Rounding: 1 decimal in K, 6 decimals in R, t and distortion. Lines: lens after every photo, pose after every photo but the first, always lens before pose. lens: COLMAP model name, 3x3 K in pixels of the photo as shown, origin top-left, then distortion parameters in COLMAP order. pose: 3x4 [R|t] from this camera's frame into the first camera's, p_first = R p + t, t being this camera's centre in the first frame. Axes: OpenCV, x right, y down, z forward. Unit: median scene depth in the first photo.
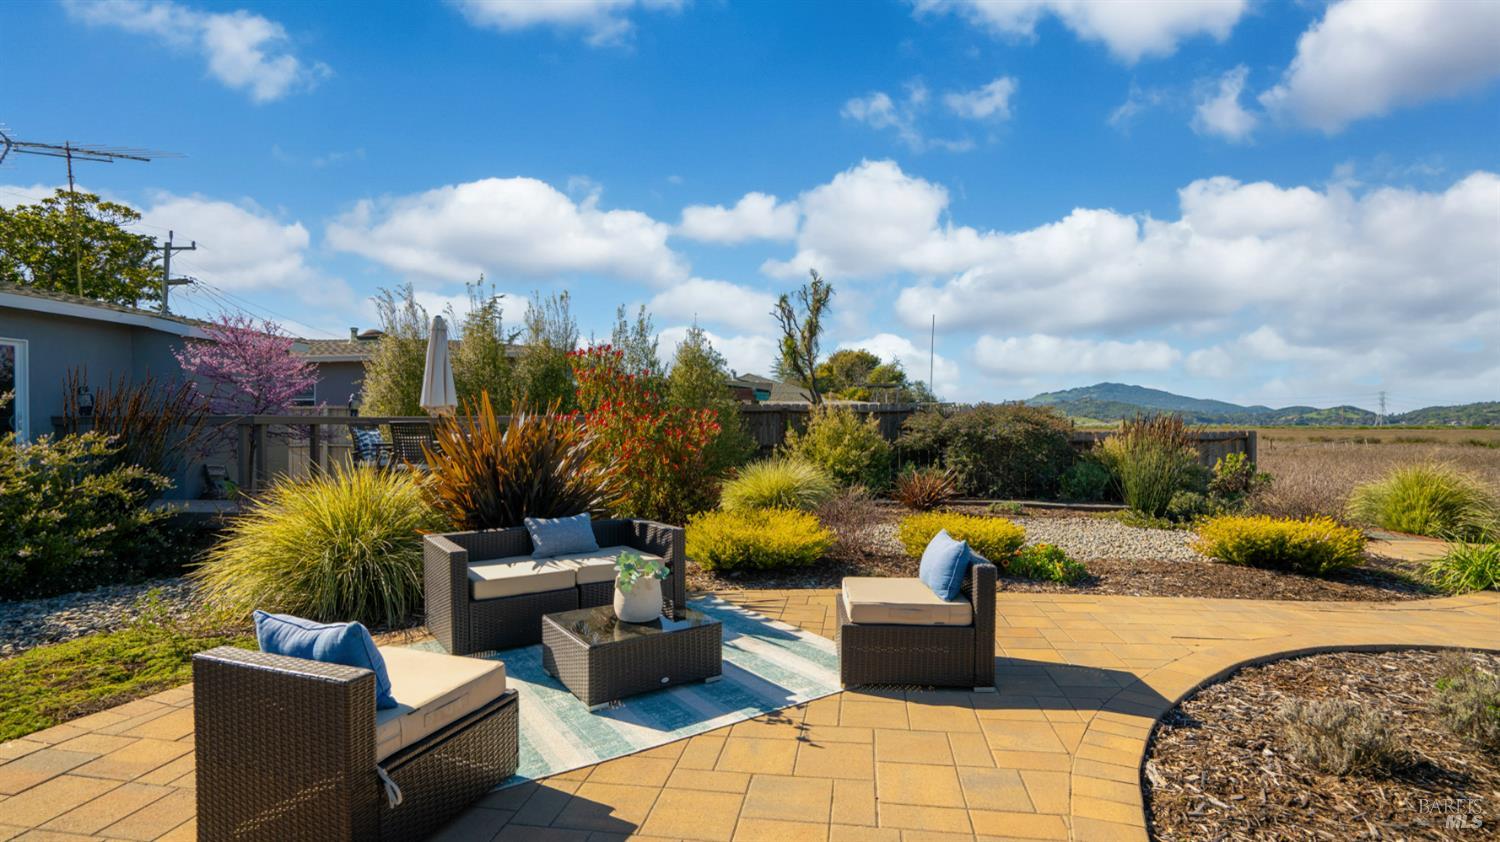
lens RADIAL K [[673.0, 0, 746.6], [0, 673.0, 414.6], [0, 0, 1]] dist [-0.003320, 0.001317]
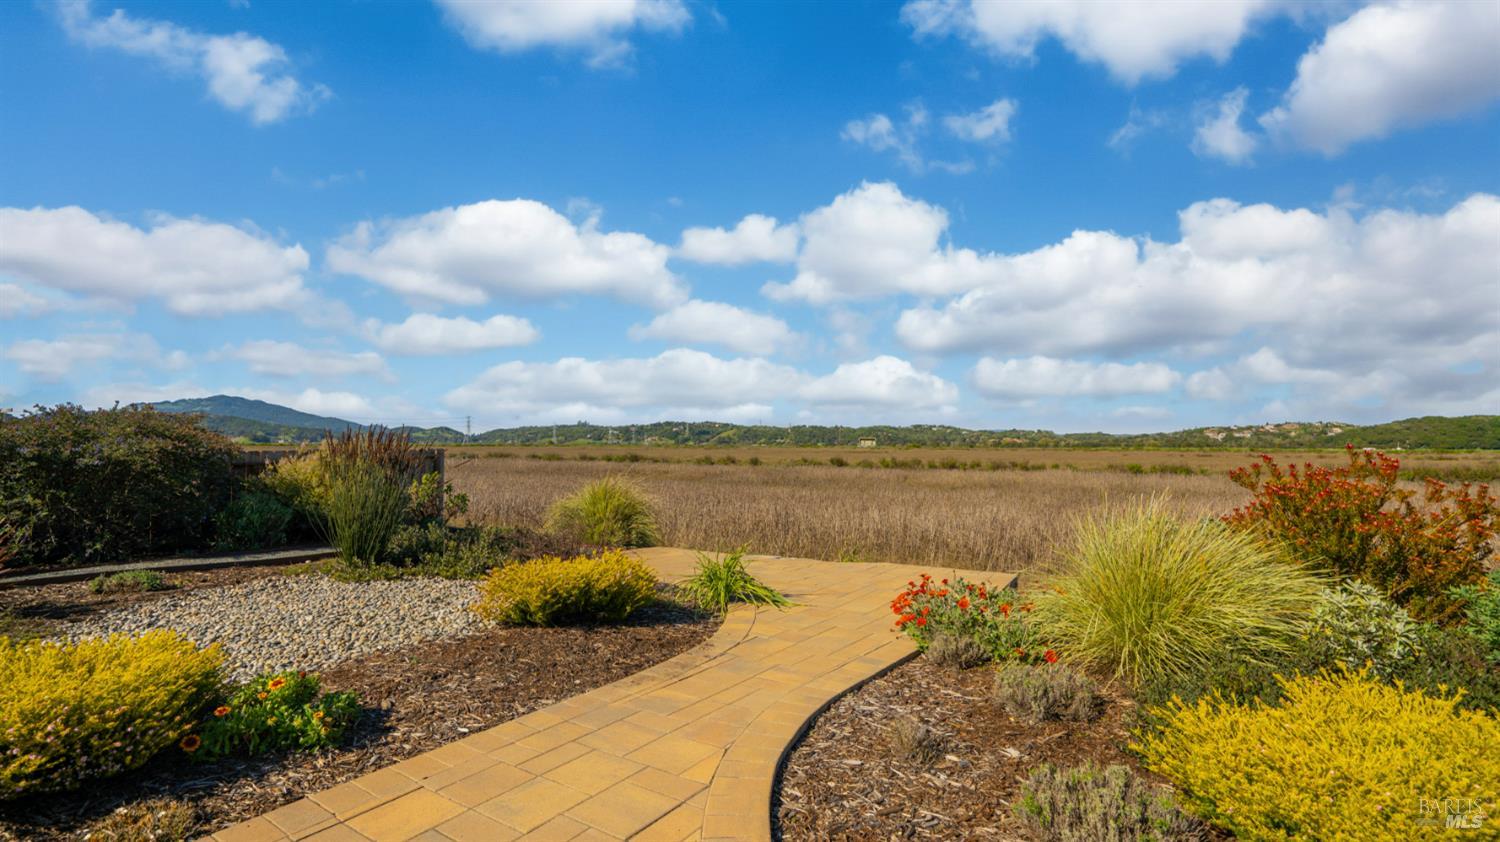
lens RADIAL K [[689.2, 0, 750.0], [0, 689.2, 421.0], [0, 0, 1]] dist [-0.051576, 0.019655]
pose [[0.404766, 0.030846, 0.913900, 0.058896], [-0.016108, 0.999516, -0.026602, 0.004126], [-0.914279, -0.003954, 0.405067, 0.236495]]
